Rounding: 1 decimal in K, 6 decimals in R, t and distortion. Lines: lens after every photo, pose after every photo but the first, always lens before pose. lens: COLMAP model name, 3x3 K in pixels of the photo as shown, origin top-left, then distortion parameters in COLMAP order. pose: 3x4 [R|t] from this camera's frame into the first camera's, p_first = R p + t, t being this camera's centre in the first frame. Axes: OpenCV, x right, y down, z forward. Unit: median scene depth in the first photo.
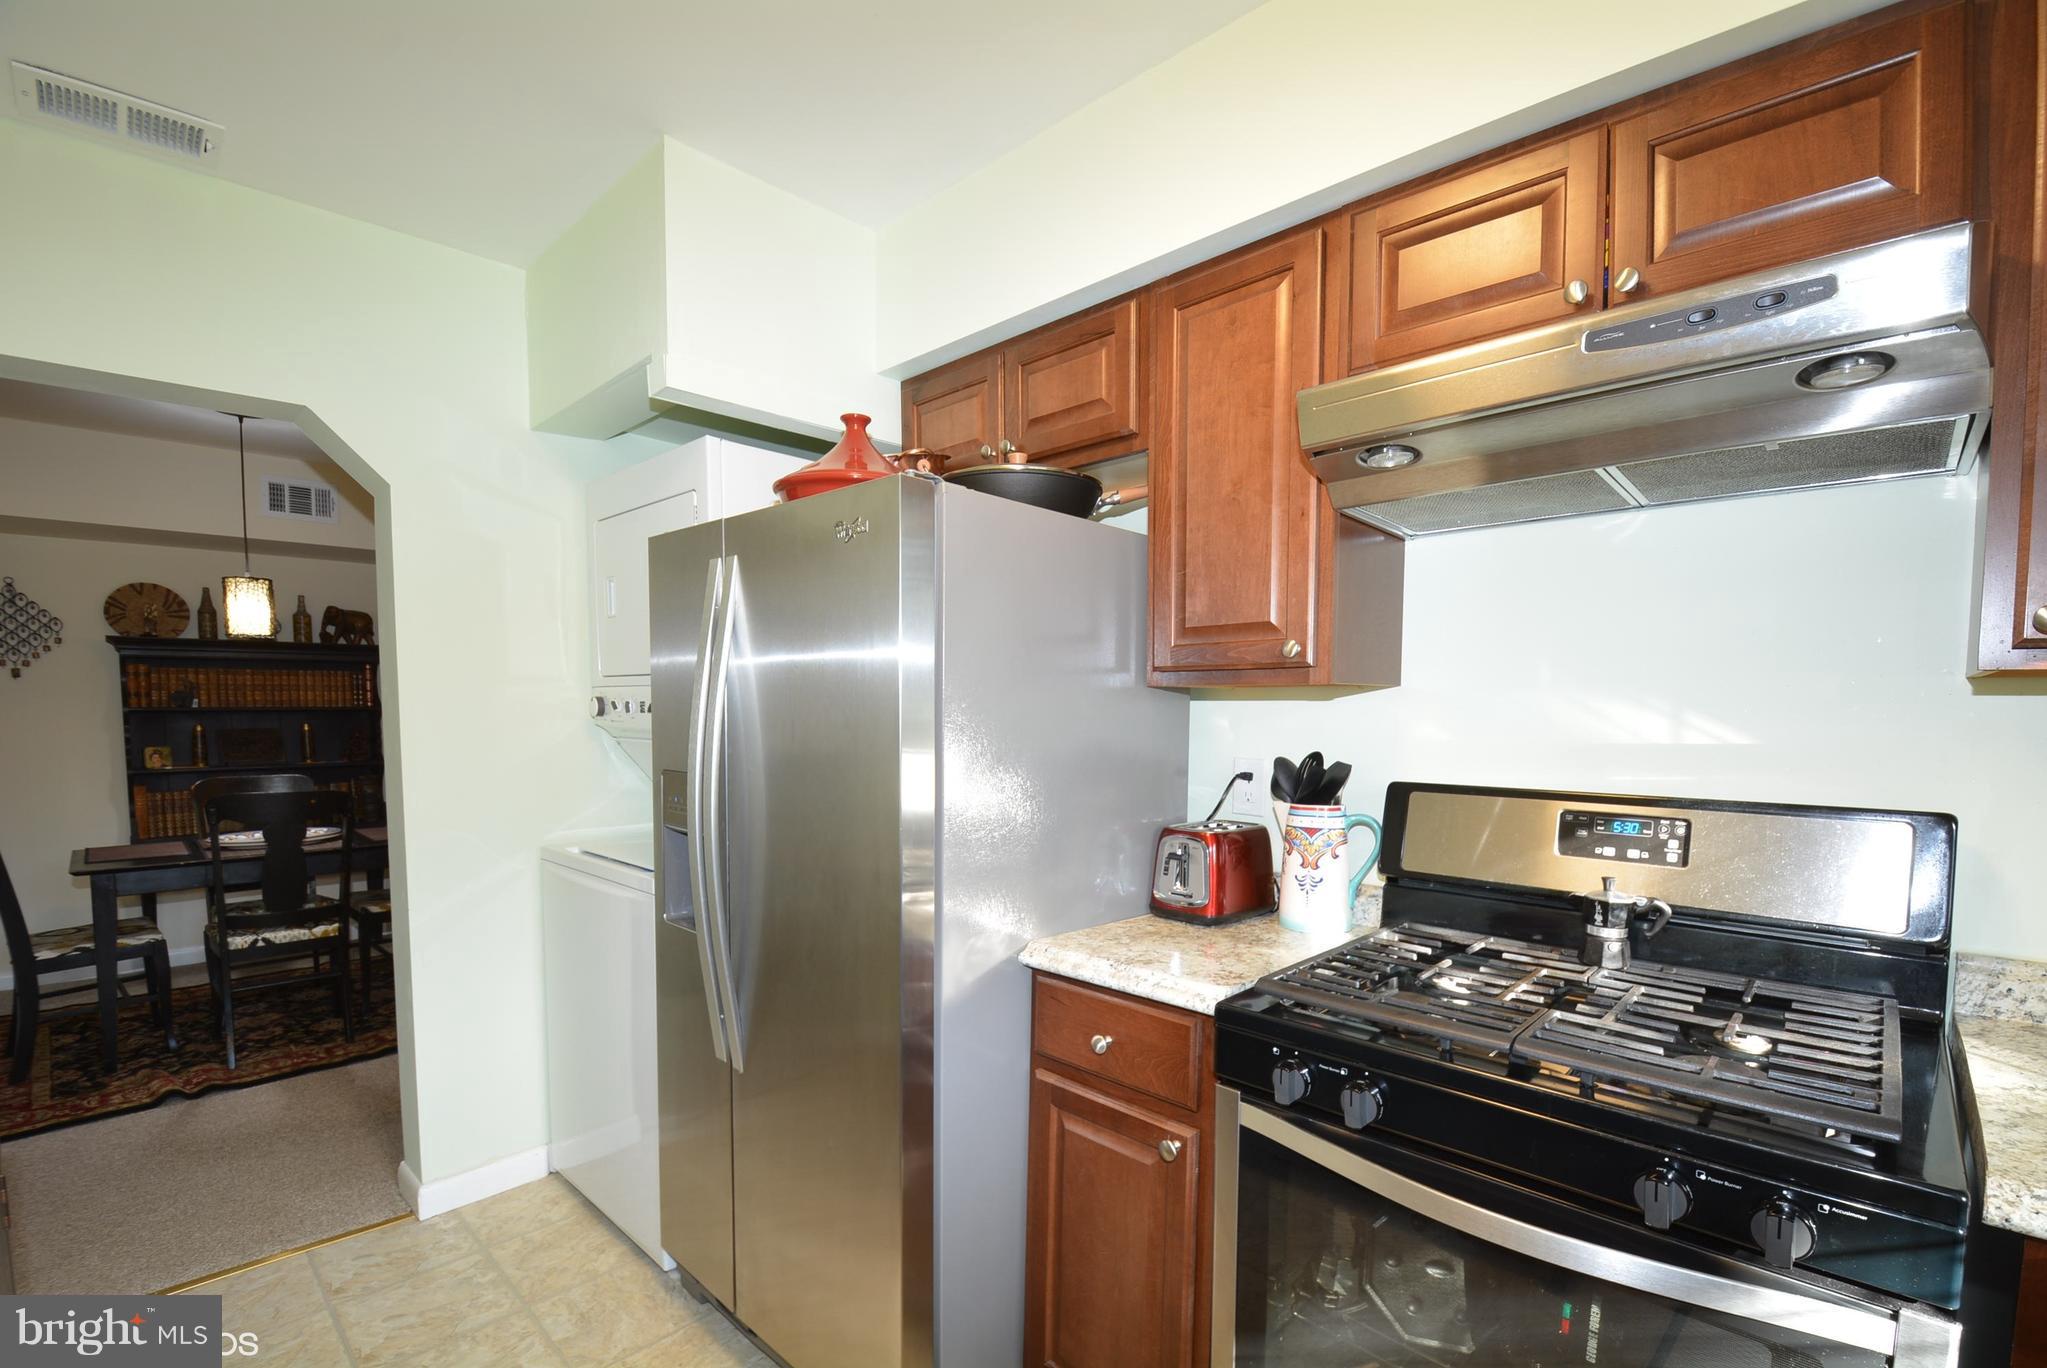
lens RADIAL K [[892.4, 0, 1022.5], [0, 892.4, 766.9], [0, 0, 1]] dist [0.016579, -0.018824]
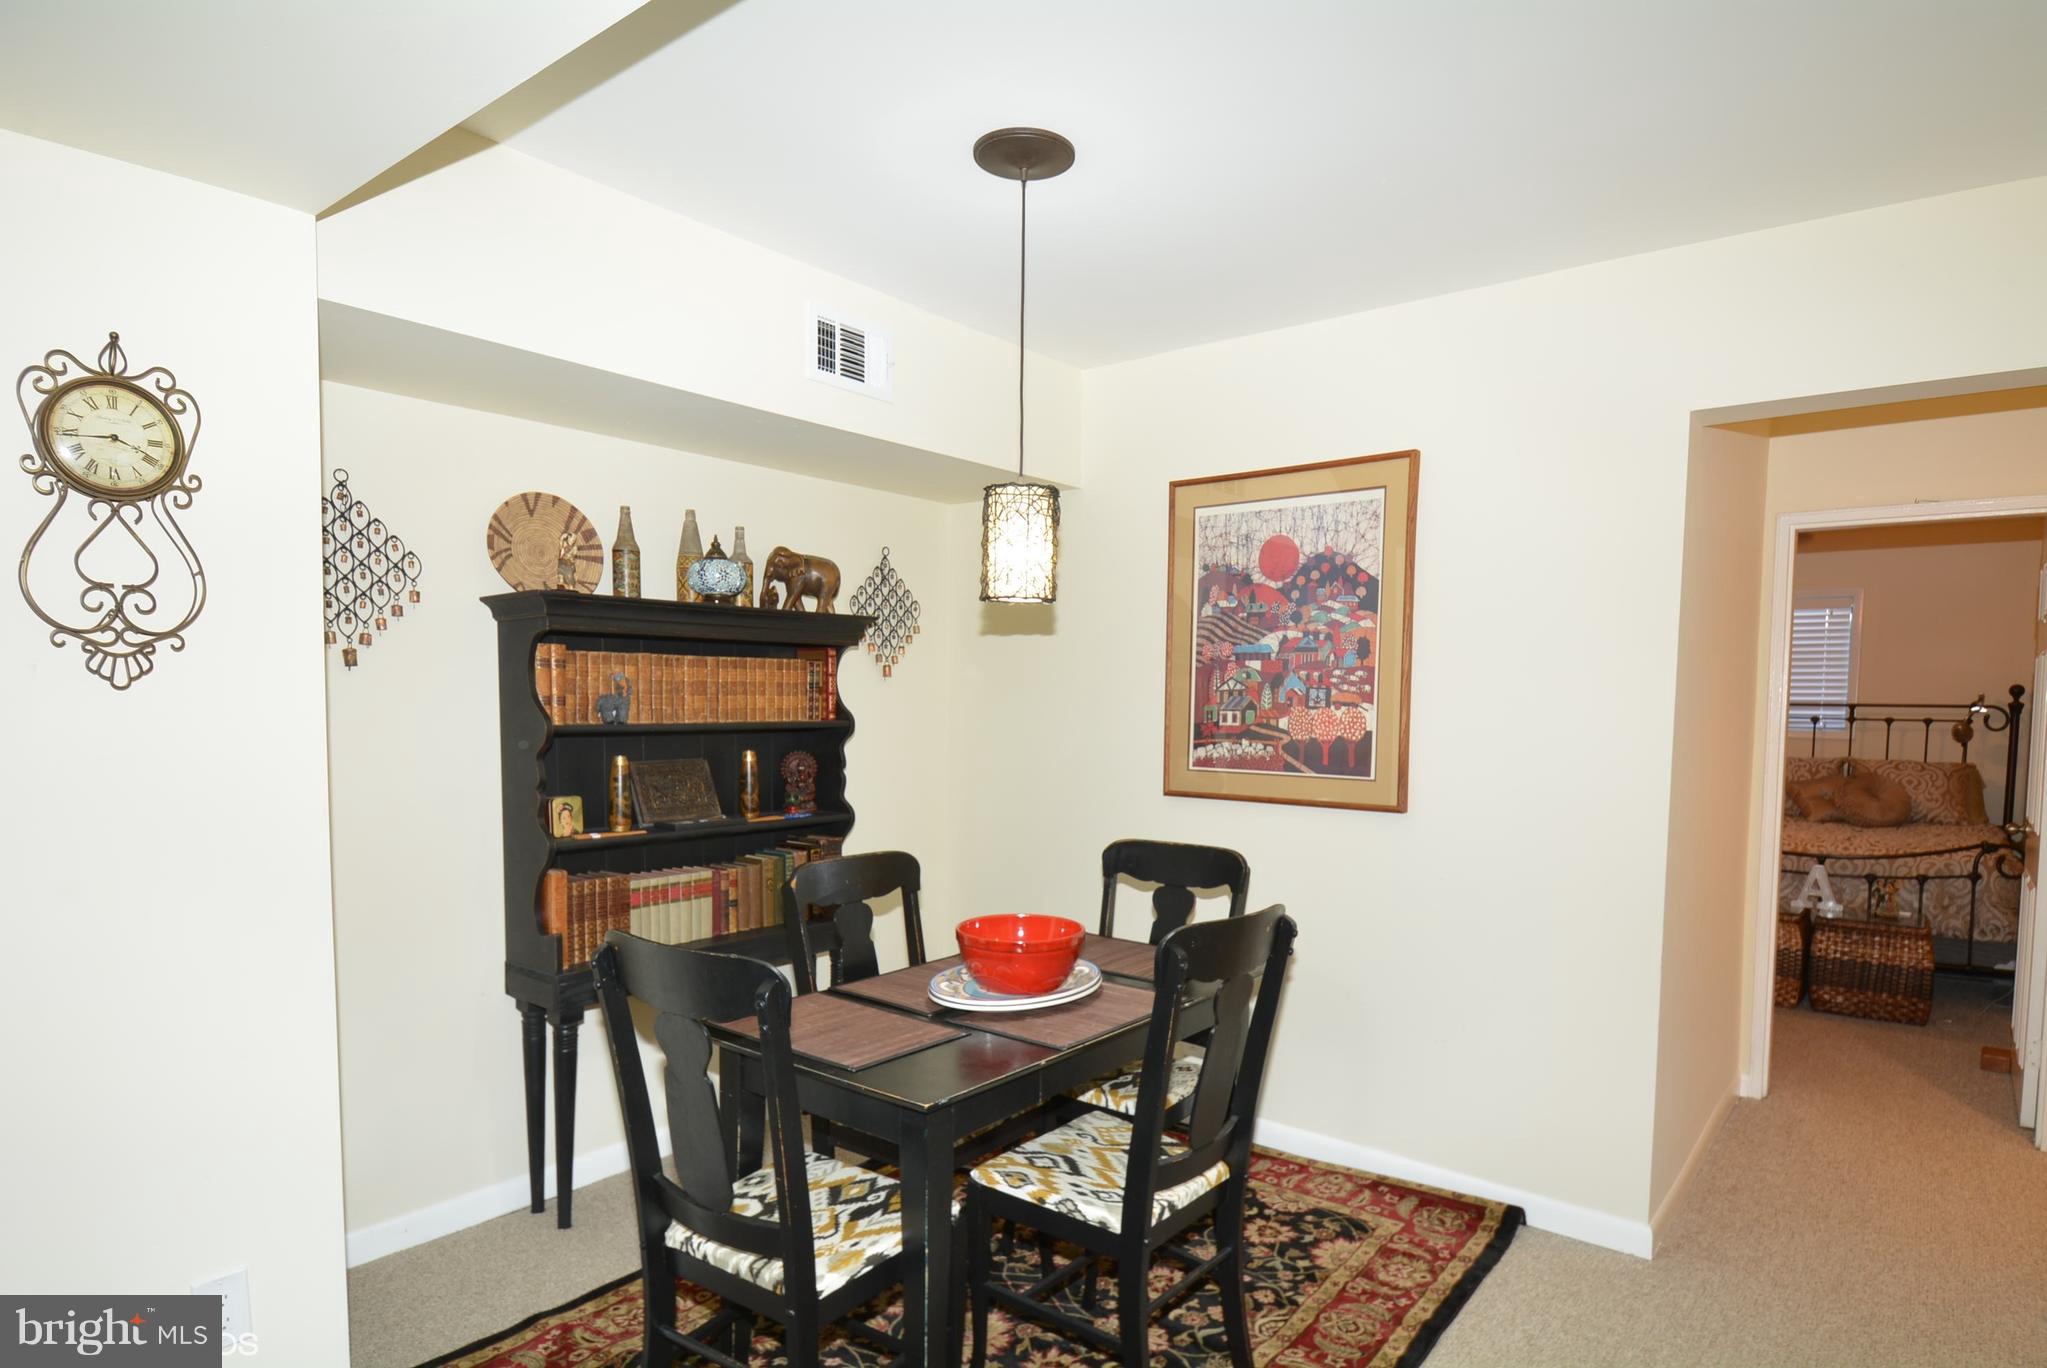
lens RADIAL K [[1135.1, 0, 1045.4], [0, 1135.1, 772.0], [0, 0, 1]] dist [0.023983, -0.027920]
pose [[0.994885, 0.003423, 0.100955, -1.784769], [-0.003569, 0.999993, 0.001261, -0.094224], [-0.100950, -0.001614, 0.994890, 0.668513]]
